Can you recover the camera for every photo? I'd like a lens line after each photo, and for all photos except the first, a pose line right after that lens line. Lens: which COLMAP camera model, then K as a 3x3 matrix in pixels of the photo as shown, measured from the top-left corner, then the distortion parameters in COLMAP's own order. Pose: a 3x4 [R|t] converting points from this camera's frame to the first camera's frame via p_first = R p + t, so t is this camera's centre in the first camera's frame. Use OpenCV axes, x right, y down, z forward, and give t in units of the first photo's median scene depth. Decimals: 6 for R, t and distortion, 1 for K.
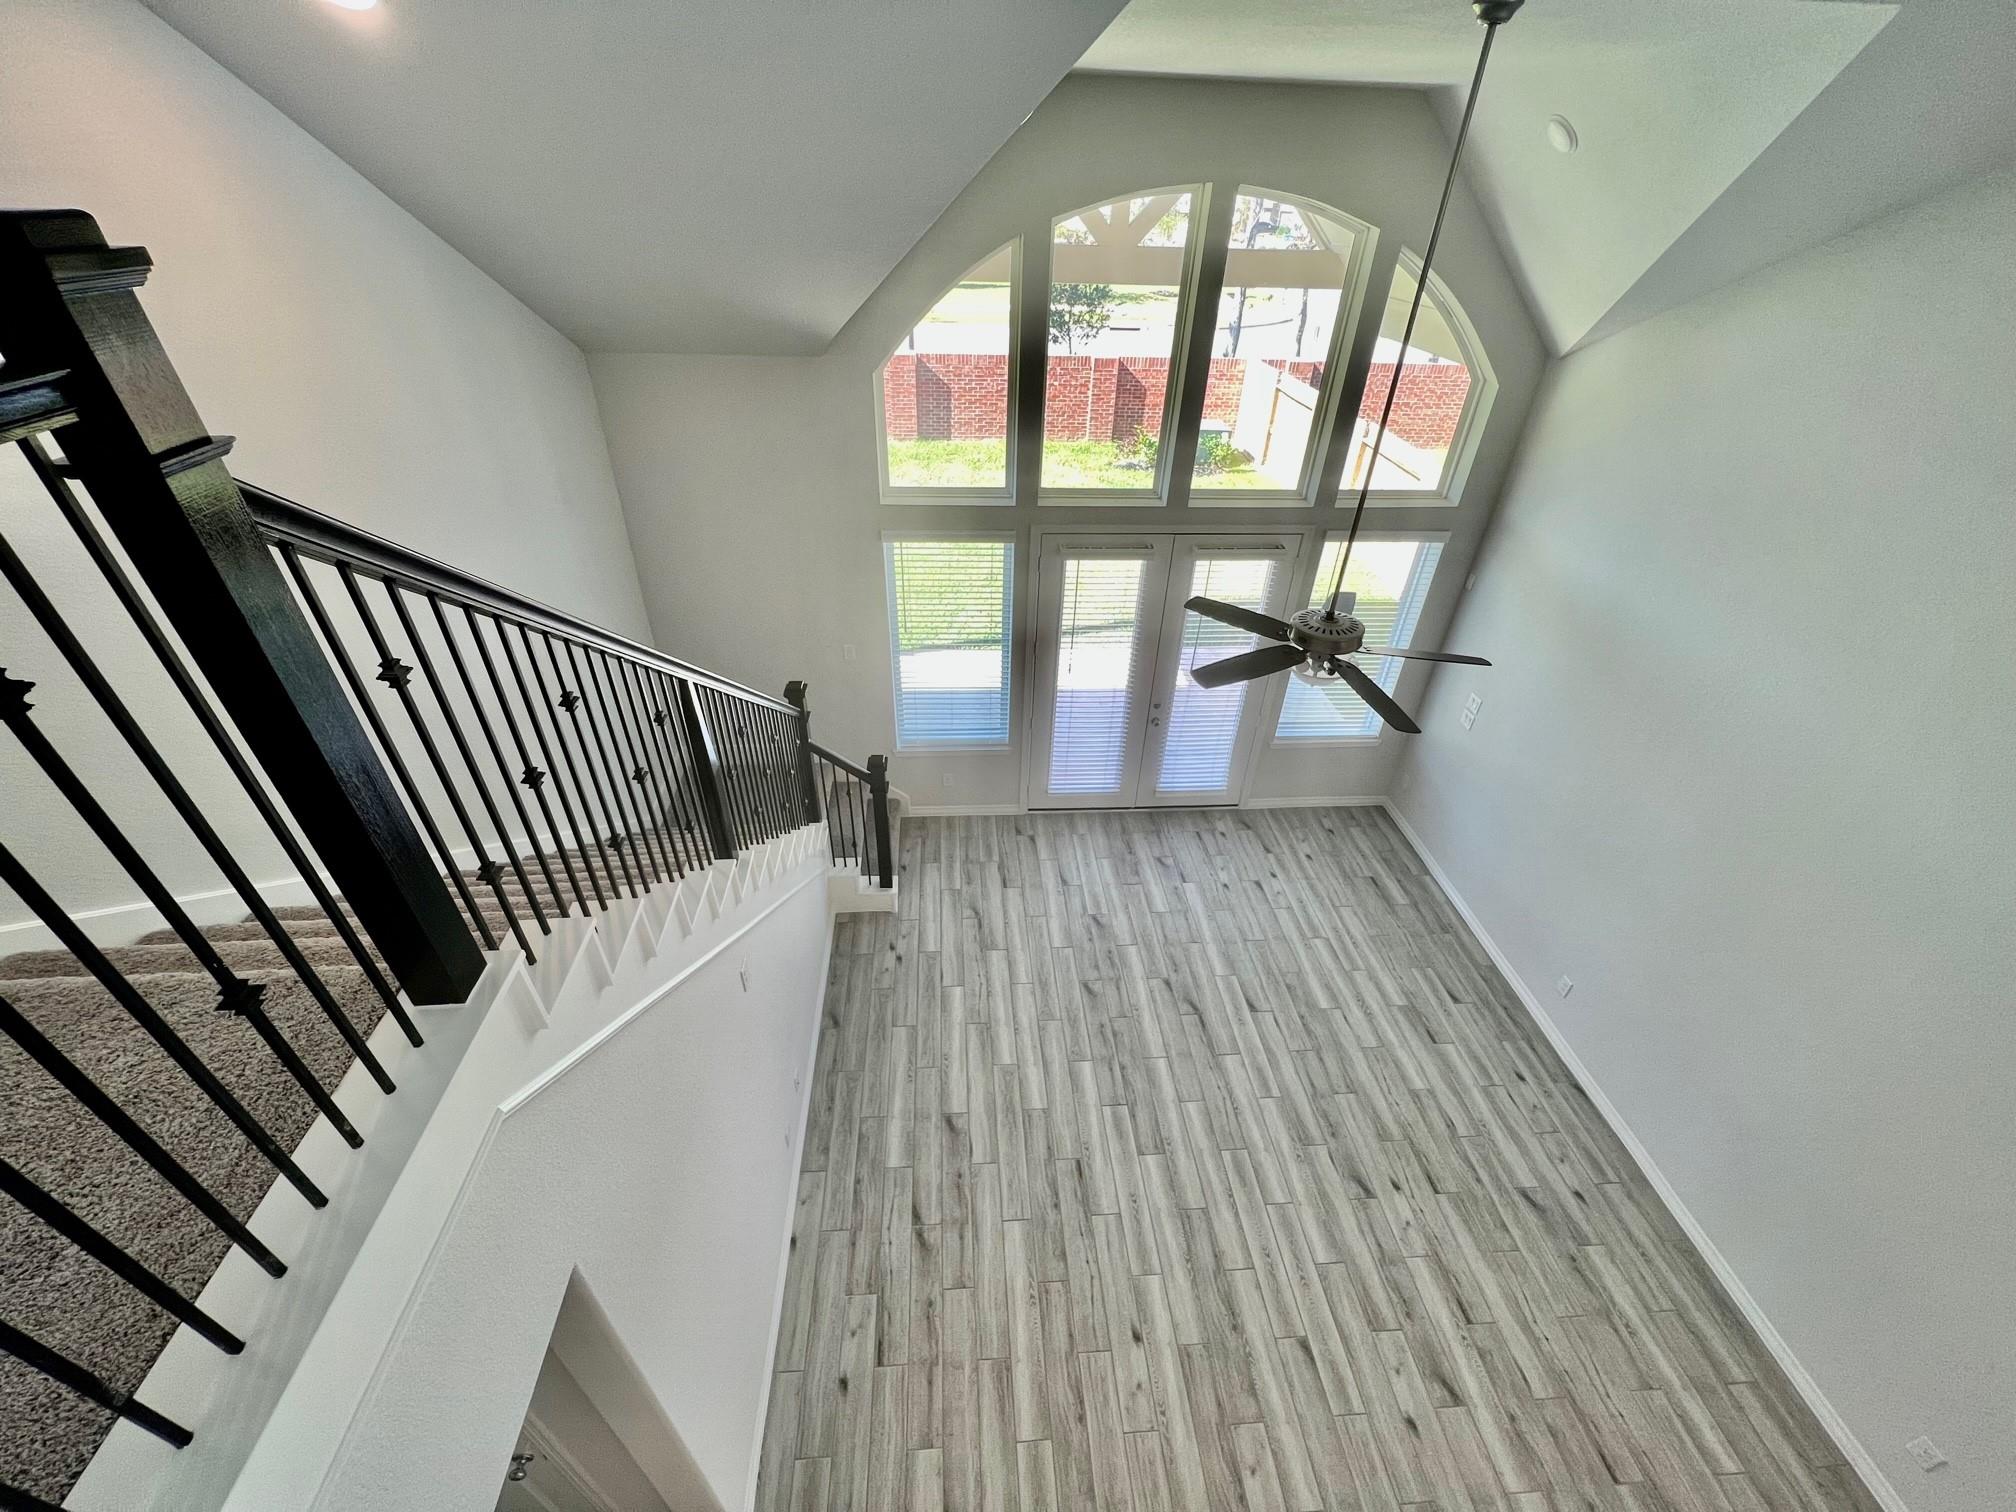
lens RADIAL K [[815.8, 0, 1001.1], [0, 815.8, 756.8], [0, 0, 1]] dist [-0.006405, 0.001988]
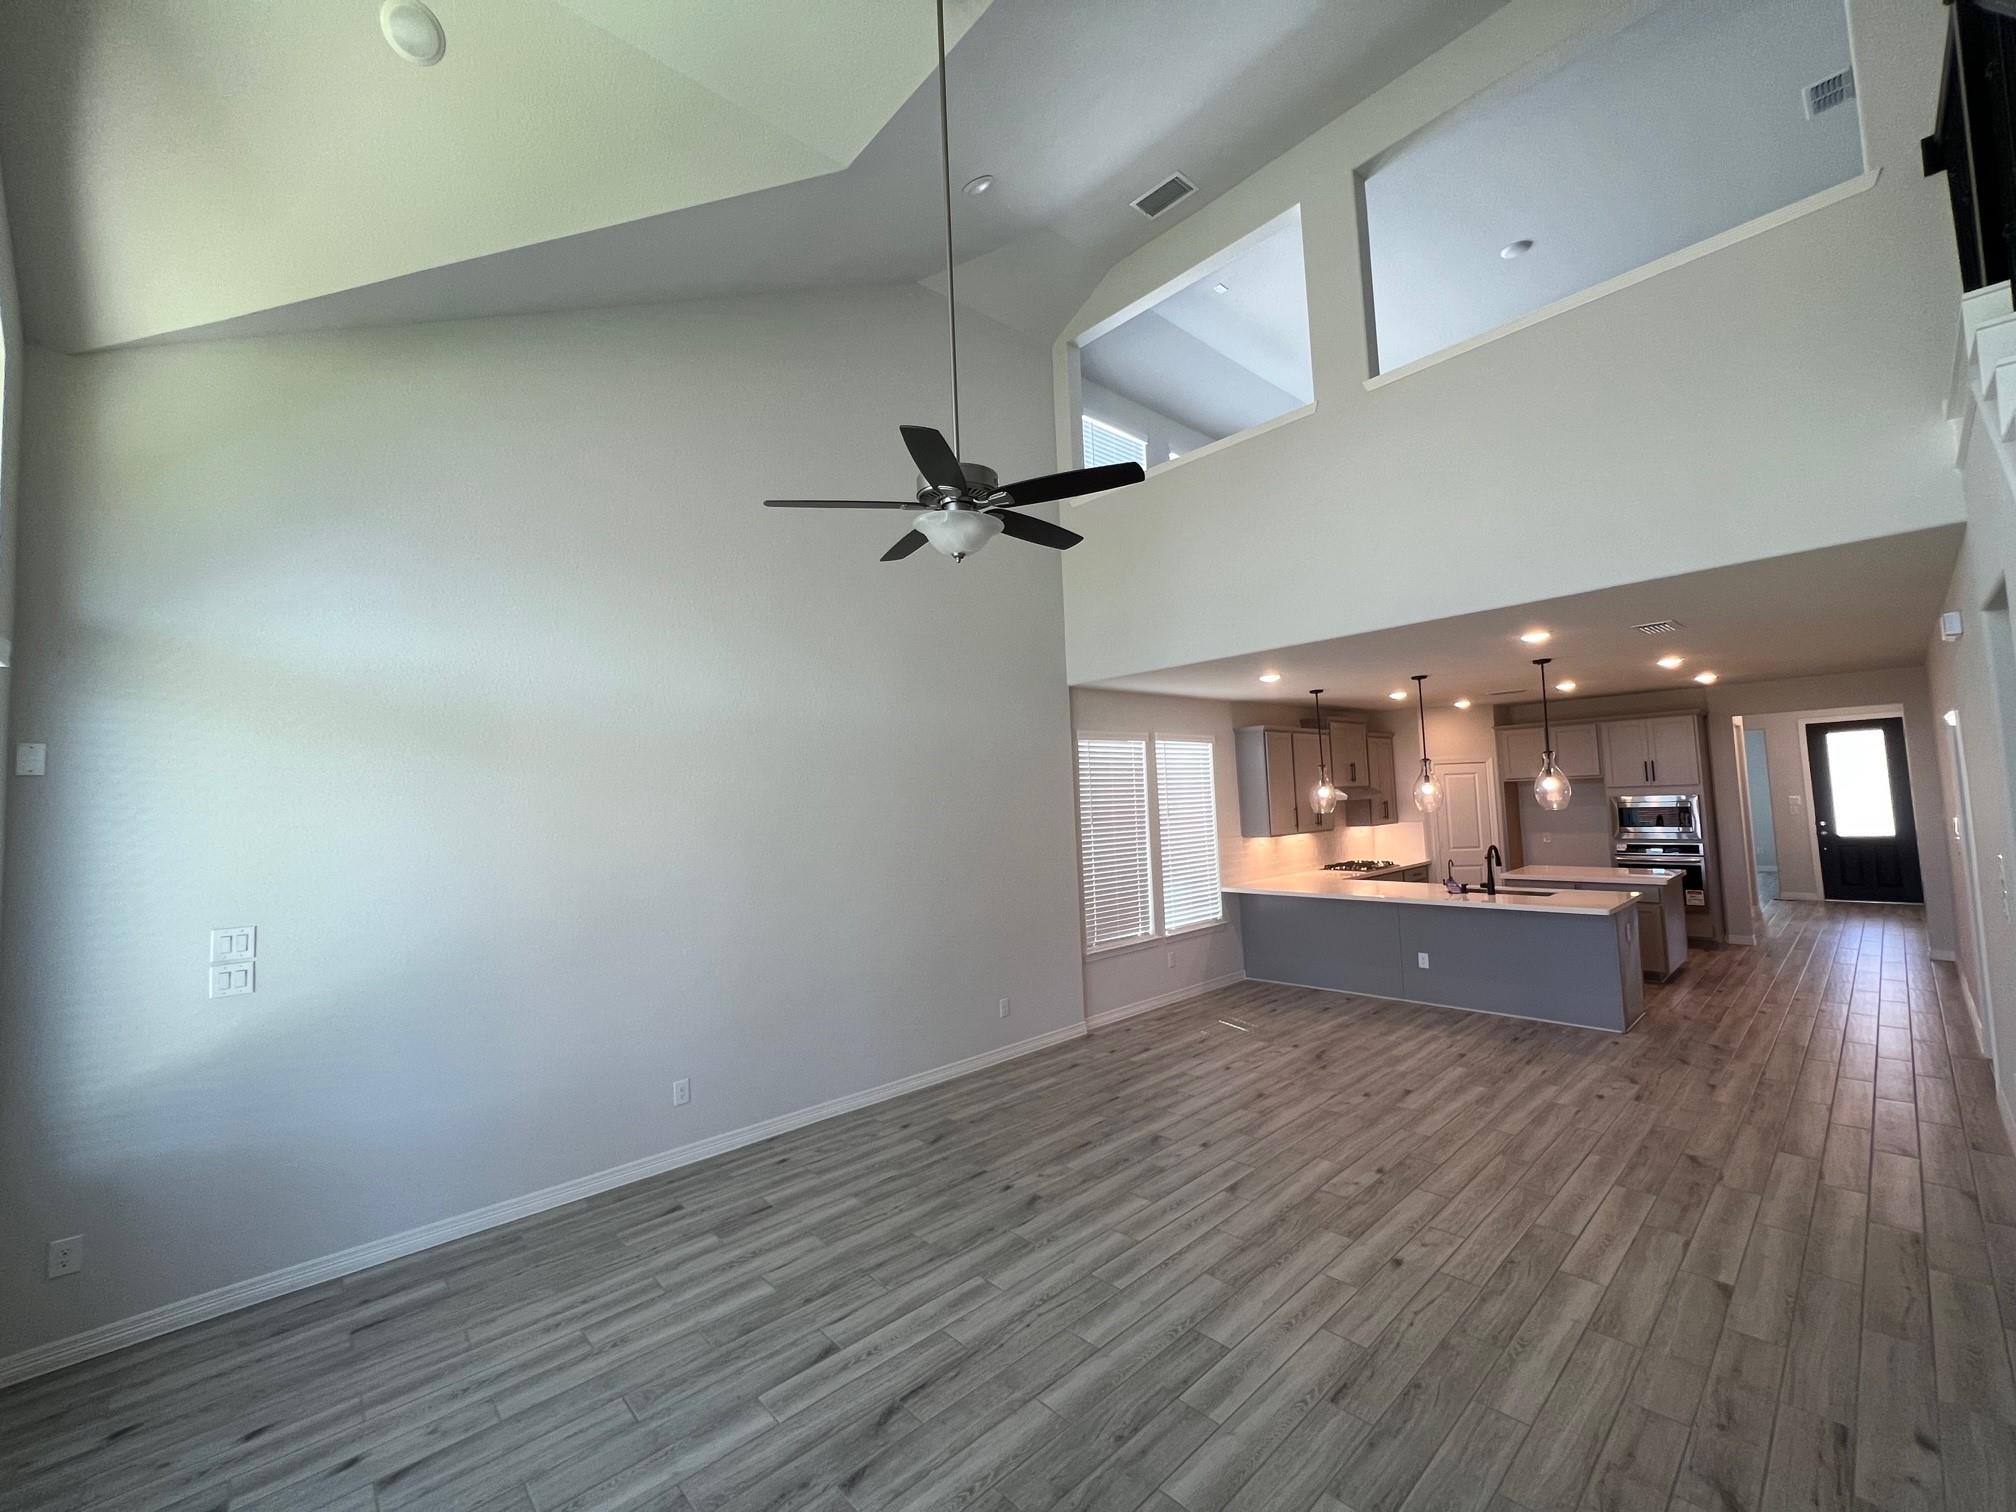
lens RADIAL K [[815.8, 0, 1006.7], [0, 815.8, 757.1], [0, 0, 1]] dist [-0.006405, 0.001988]
pose [[-0.627013, 0.049205, 0.777453, -0.213353], [0.472364, 0.817613, 0.329214, -0.135281], [-0.619457, 0.573662, -0.535896, 1.197759]]
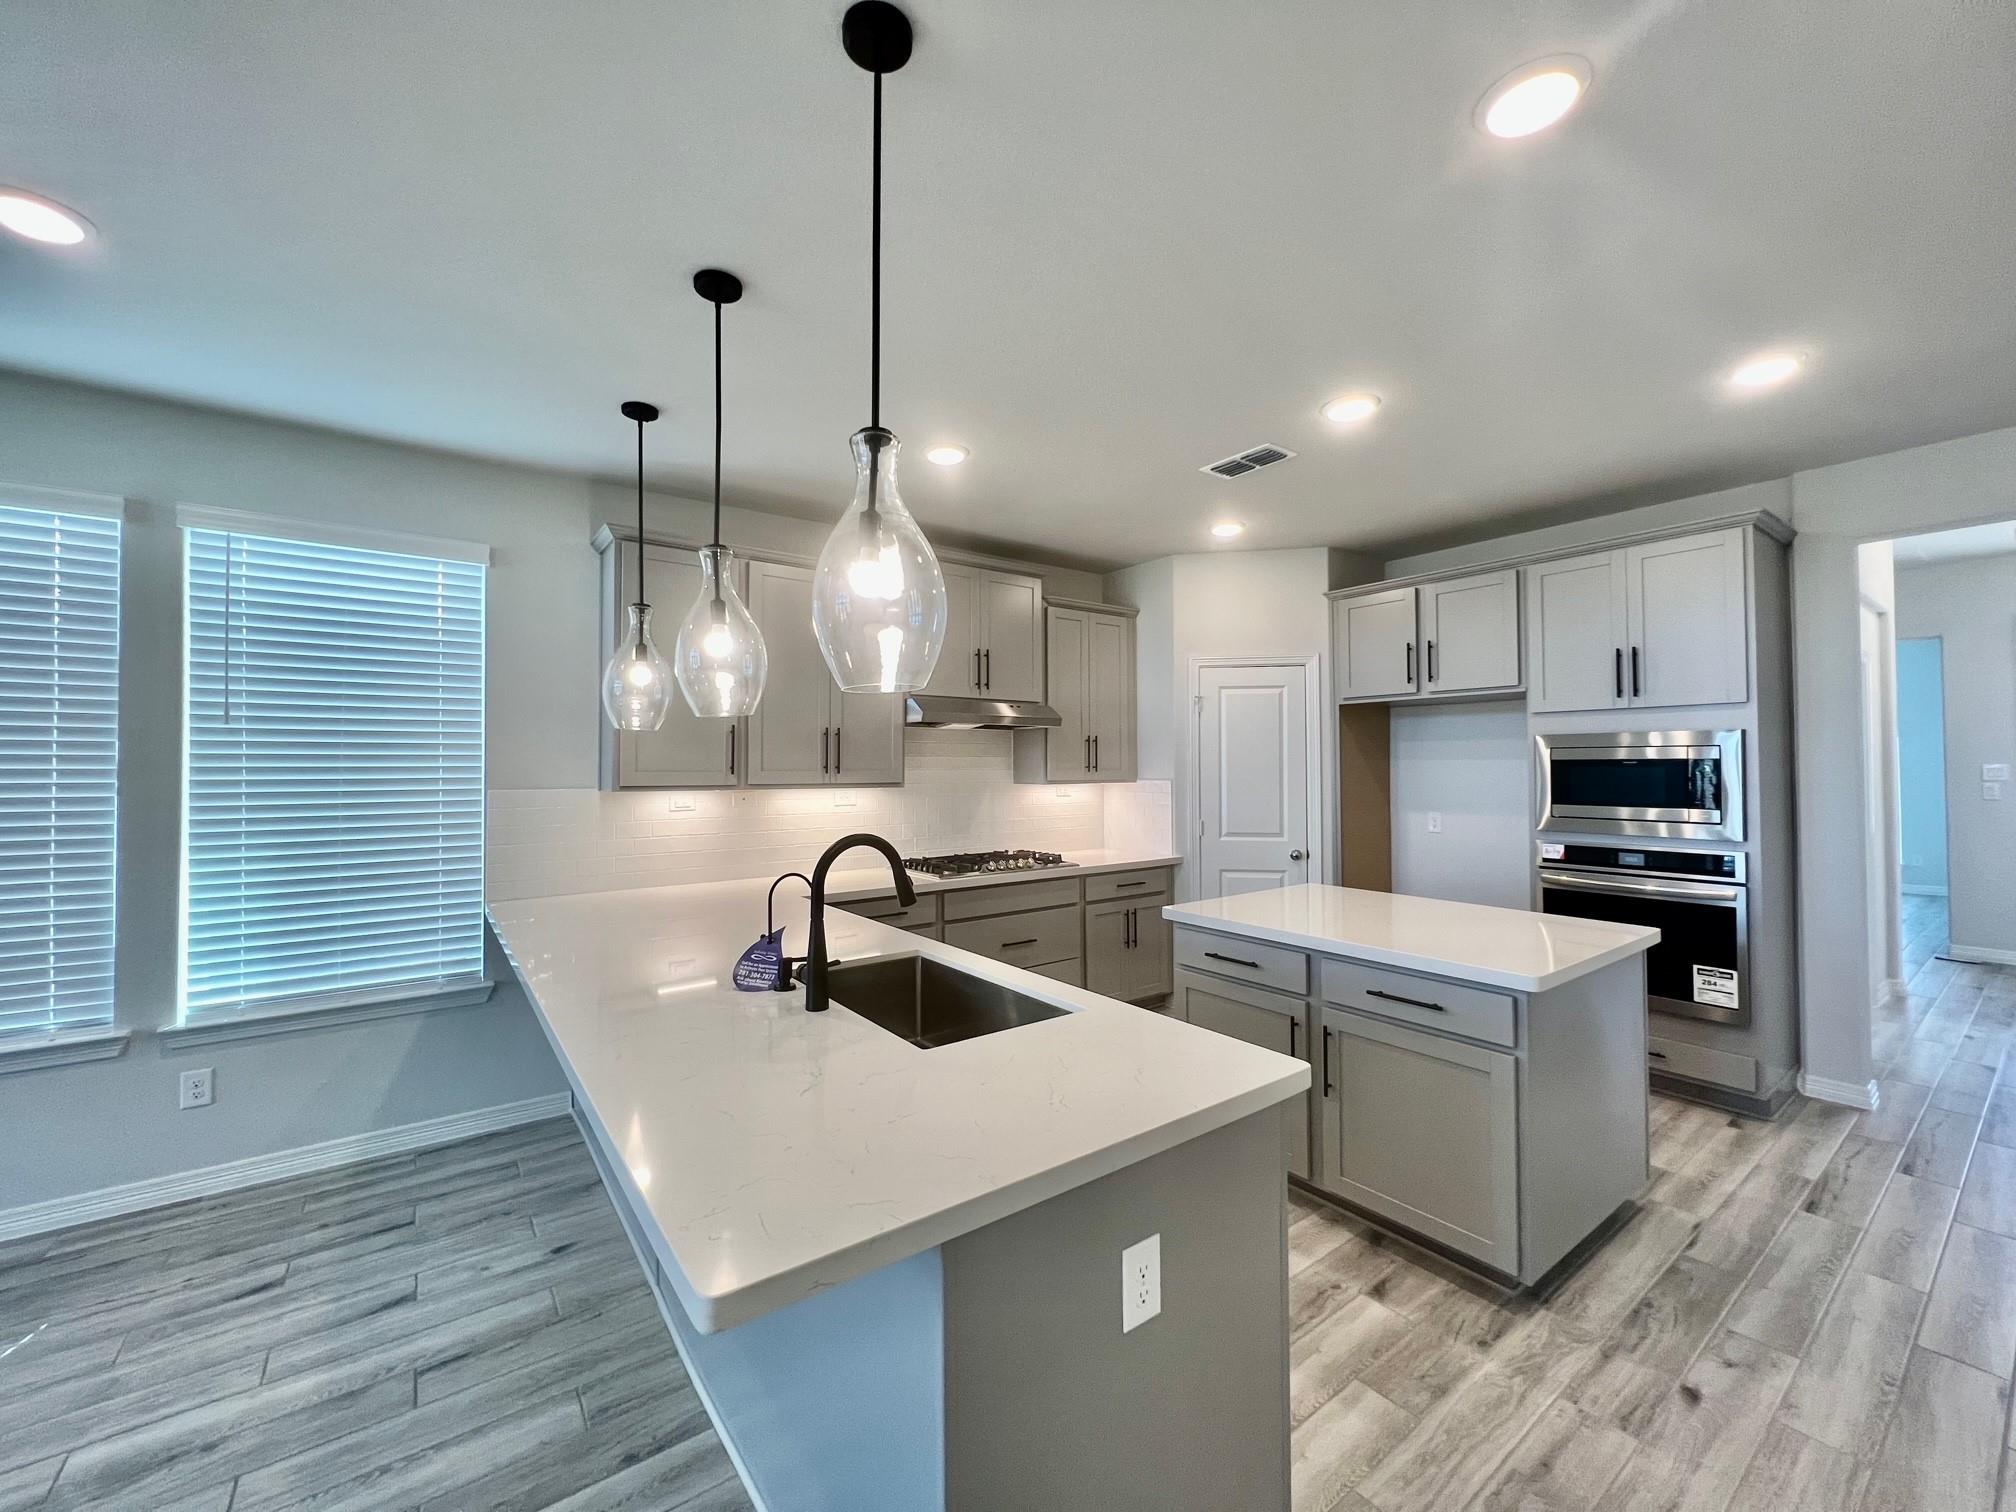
lens RADIAL K [[813.9, 0, 1002.5], [0, 813.9, 754.5], [0, 0, 1]] dist [-0.003537, -0.000245]
pose [[-0.541013, -0.005811, 0.840994, -0.006327], [0.480014, 0.818967, 0.314452, 0.776483], [-0.690574, 0.573812, -0.440282, 0.048932]]
